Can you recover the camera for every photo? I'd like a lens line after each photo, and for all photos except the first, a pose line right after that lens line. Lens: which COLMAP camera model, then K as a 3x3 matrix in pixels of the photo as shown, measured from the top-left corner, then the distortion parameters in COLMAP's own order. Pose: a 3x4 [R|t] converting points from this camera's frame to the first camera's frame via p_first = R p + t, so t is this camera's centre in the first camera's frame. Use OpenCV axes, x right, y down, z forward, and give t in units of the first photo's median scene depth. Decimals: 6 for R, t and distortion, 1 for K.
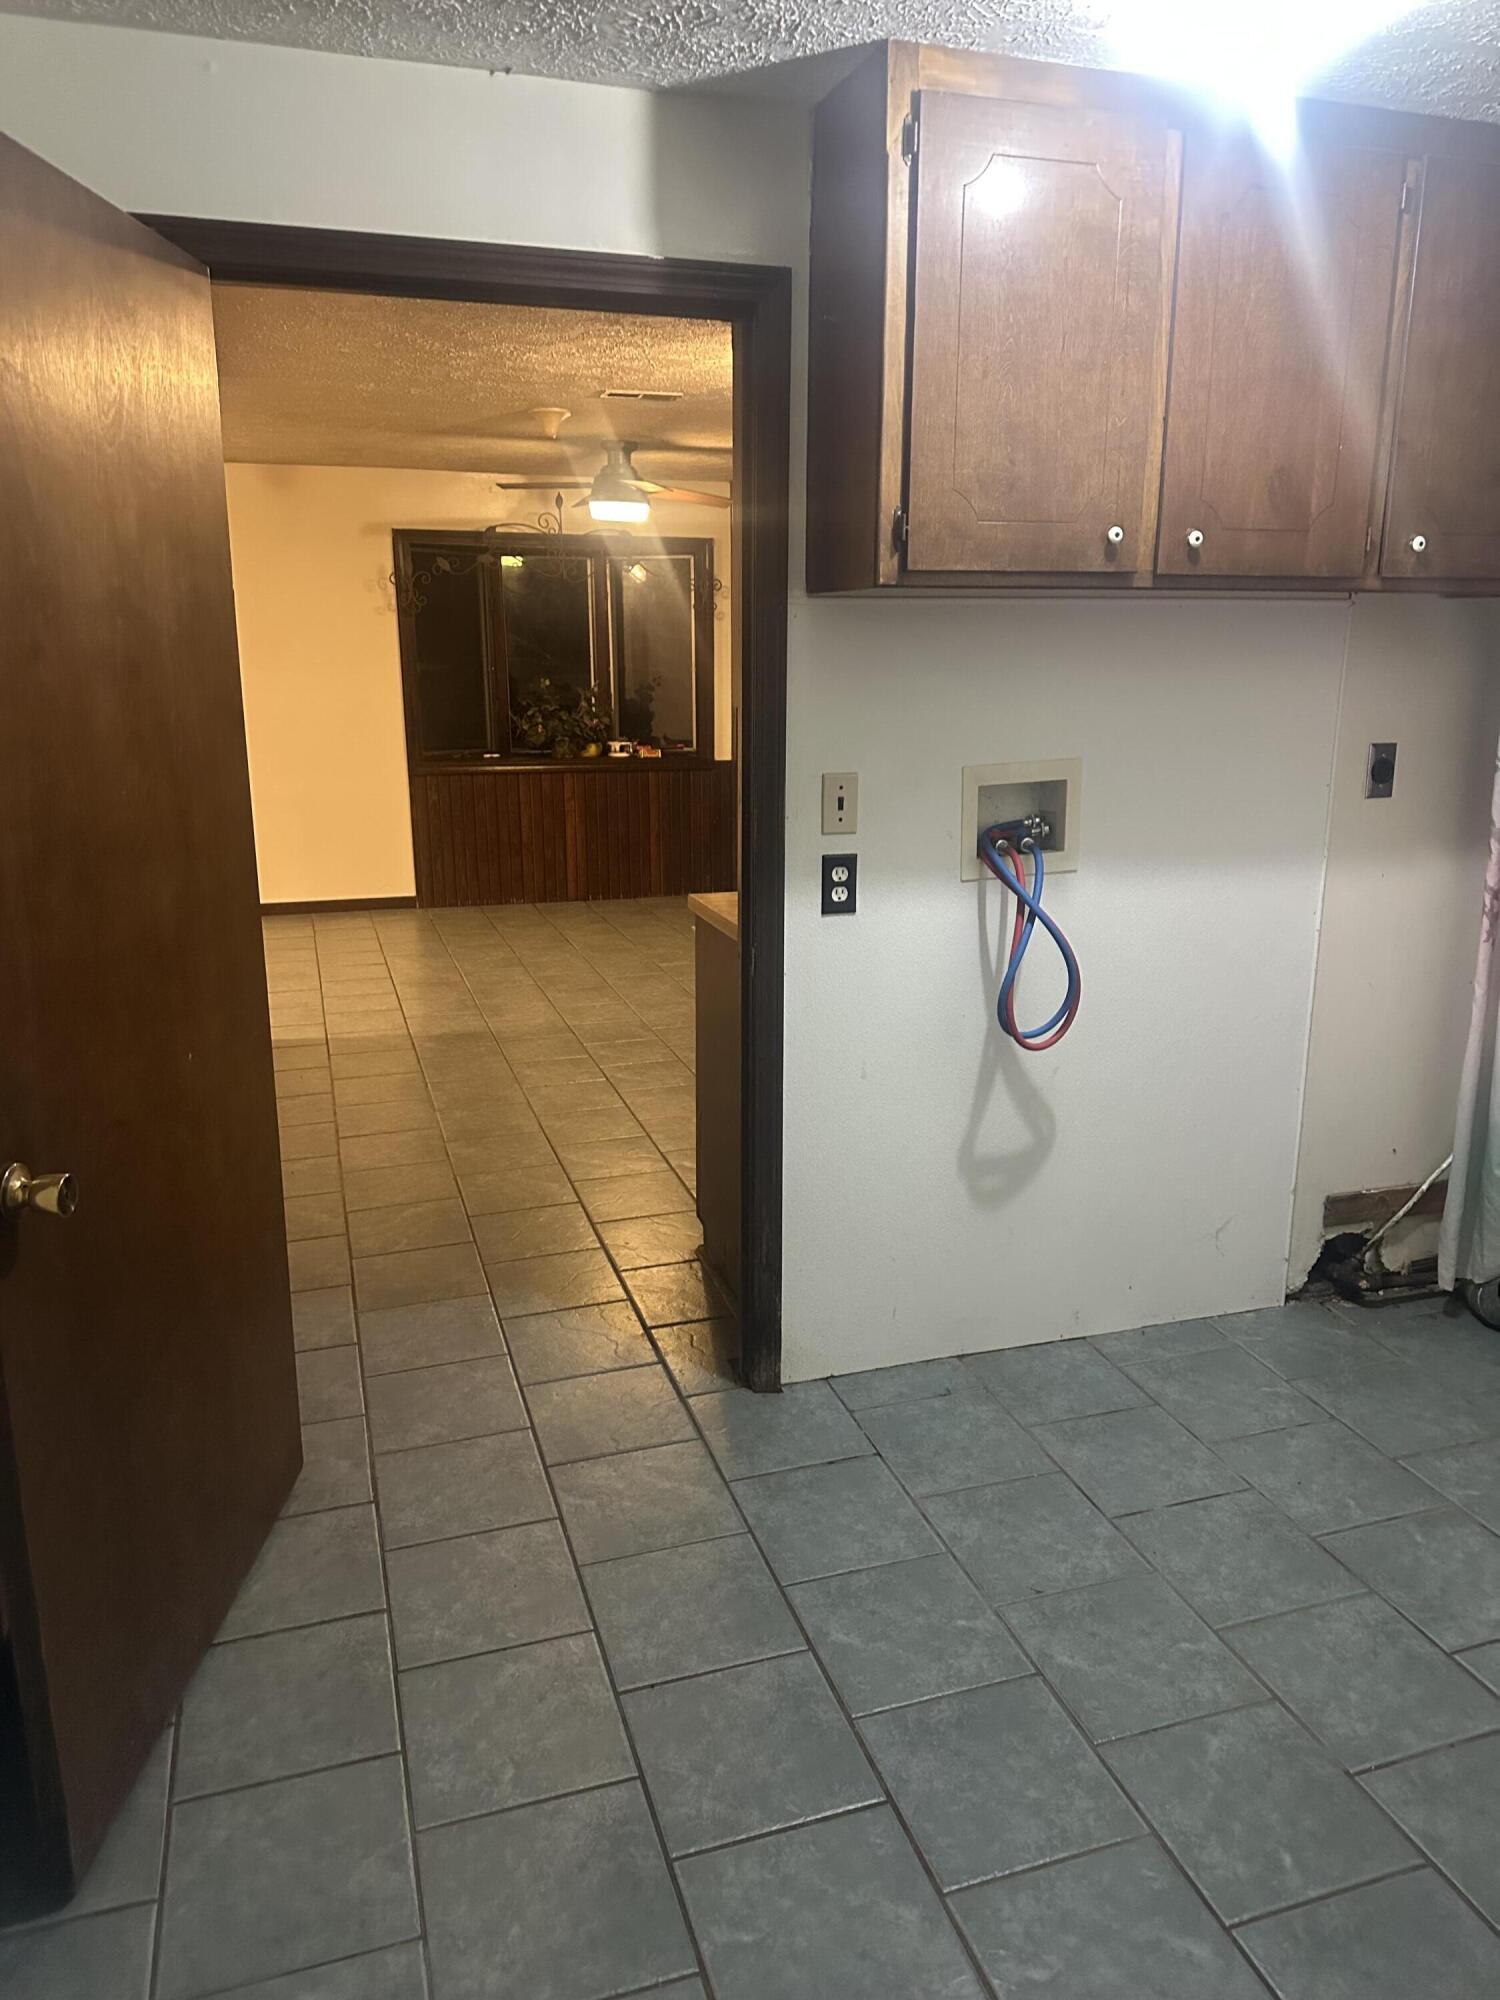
lens RADIAL K [[1413.8, 0, 755.1], [0, 1413.8, 994.0], [0, 0, 1]] dist [0.017444, -0.029594]
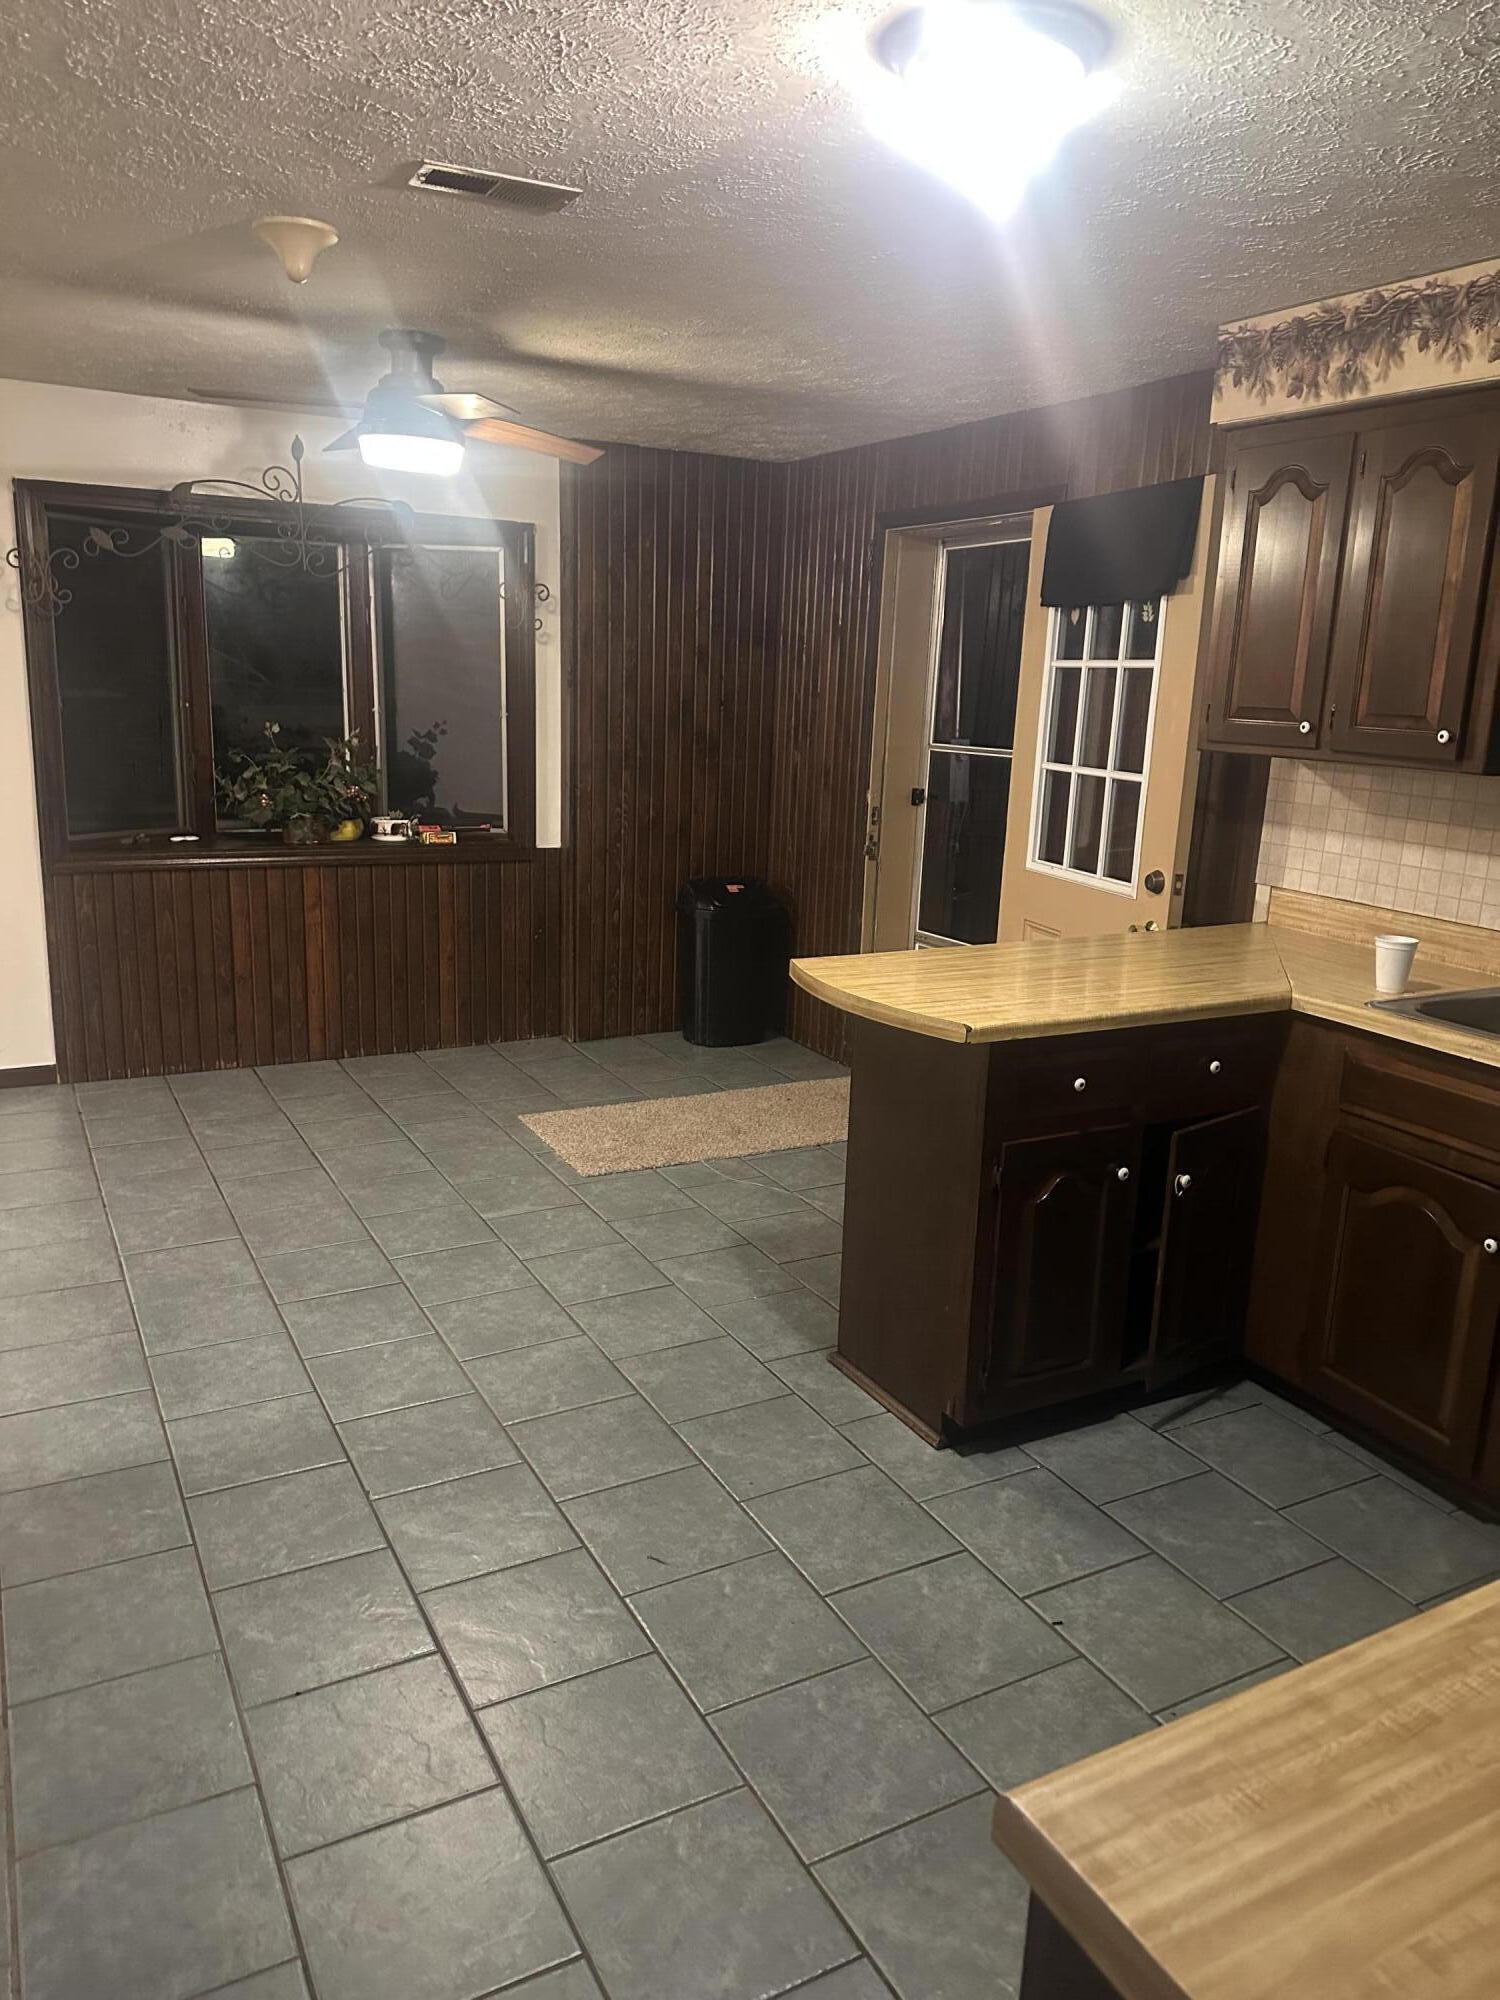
lens RADIAL K [[1413.8, 0, 783.6], [0, 1413.8, 942.9], [0, 0, 1]] dist [0.017444, -0.029594]
pose [[0.978291, -0.010258, 0.206983, -0.054446], [0.022549, 0.998113, -0.057113, -0.079339], [-0.206006, 0.060541, 0.976676, 0.321745]]
